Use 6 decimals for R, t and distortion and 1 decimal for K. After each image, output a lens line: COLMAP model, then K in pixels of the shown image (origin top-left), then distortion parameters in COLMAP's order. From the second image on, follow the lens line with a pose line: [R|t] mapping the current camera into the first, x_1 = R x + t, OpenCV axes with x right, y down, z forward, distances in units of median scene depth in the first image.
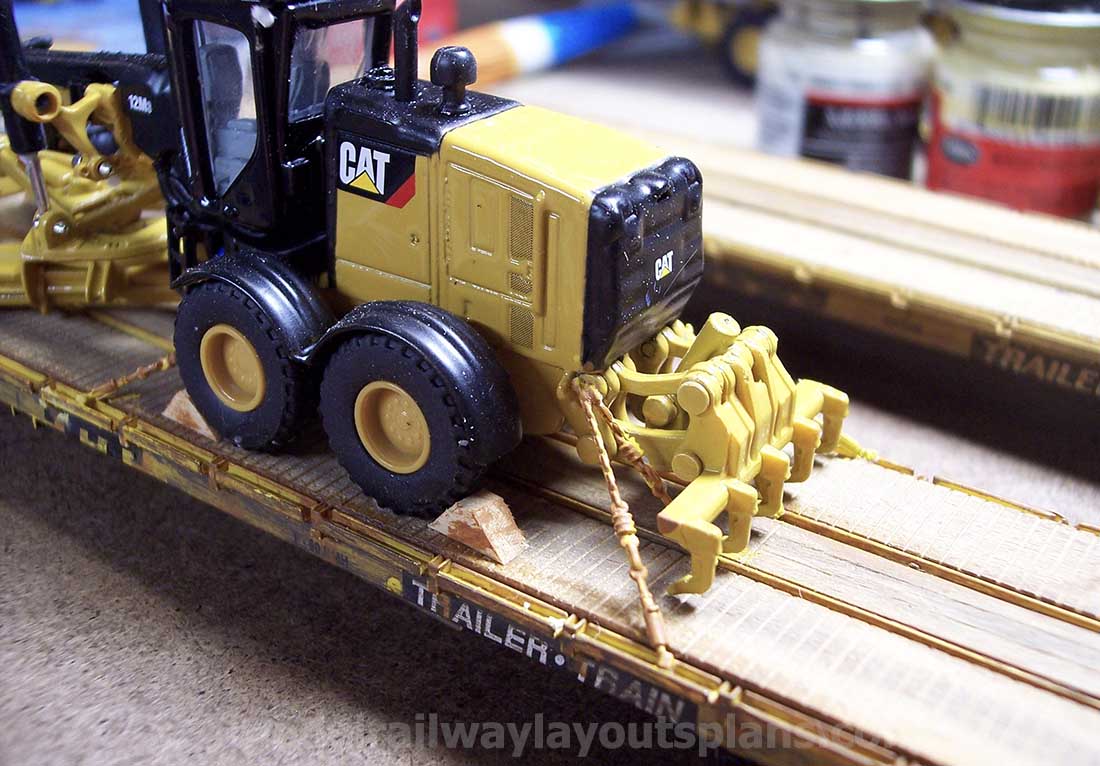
lens RADIAL K [[1221.5, 0, 558.9], [0, 1221.5, 380.7], [0, 0, 1]] dist [-0.072016, 0.000000]
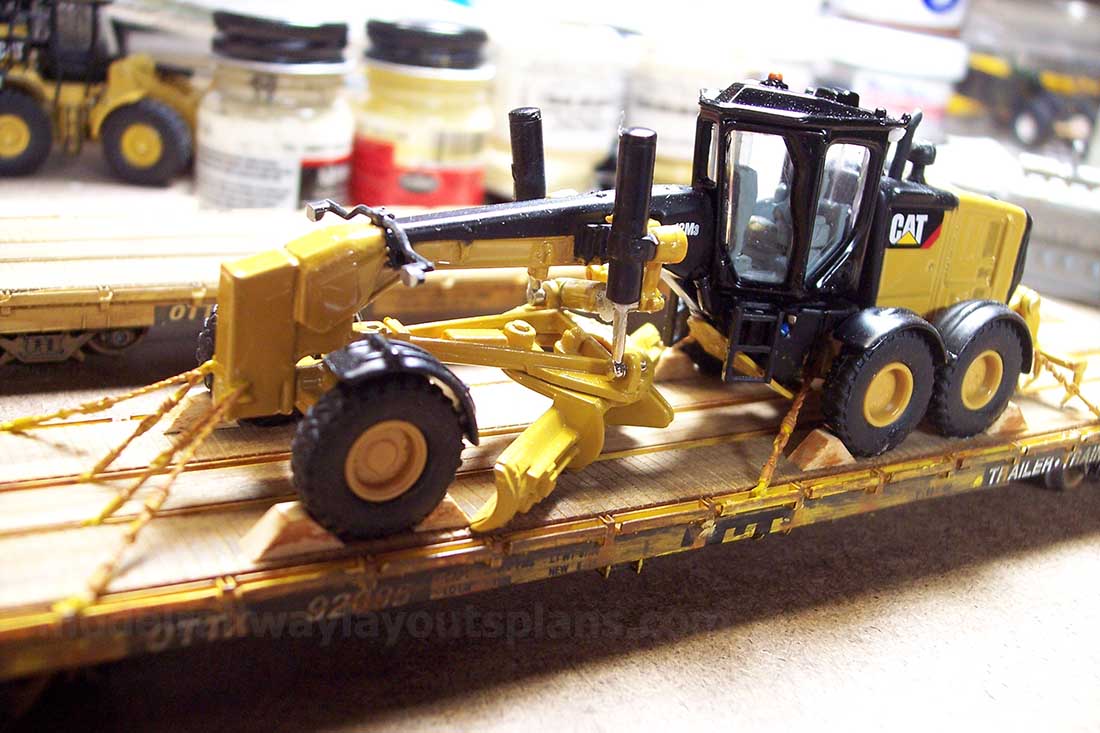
lens RADIAL K [[1154.3, 0, 544.0], [0, 1154.3, 363.5], [0, 0, 1]] dist [-0.043507, 0.000000]
pose [[0.402778, -0.289436, 0.868330, -1.589575], [0.303381, 0.937273, 0.171693, -0.394588], [-0.863557, 0.194281, 0.465322, 0.766752]]
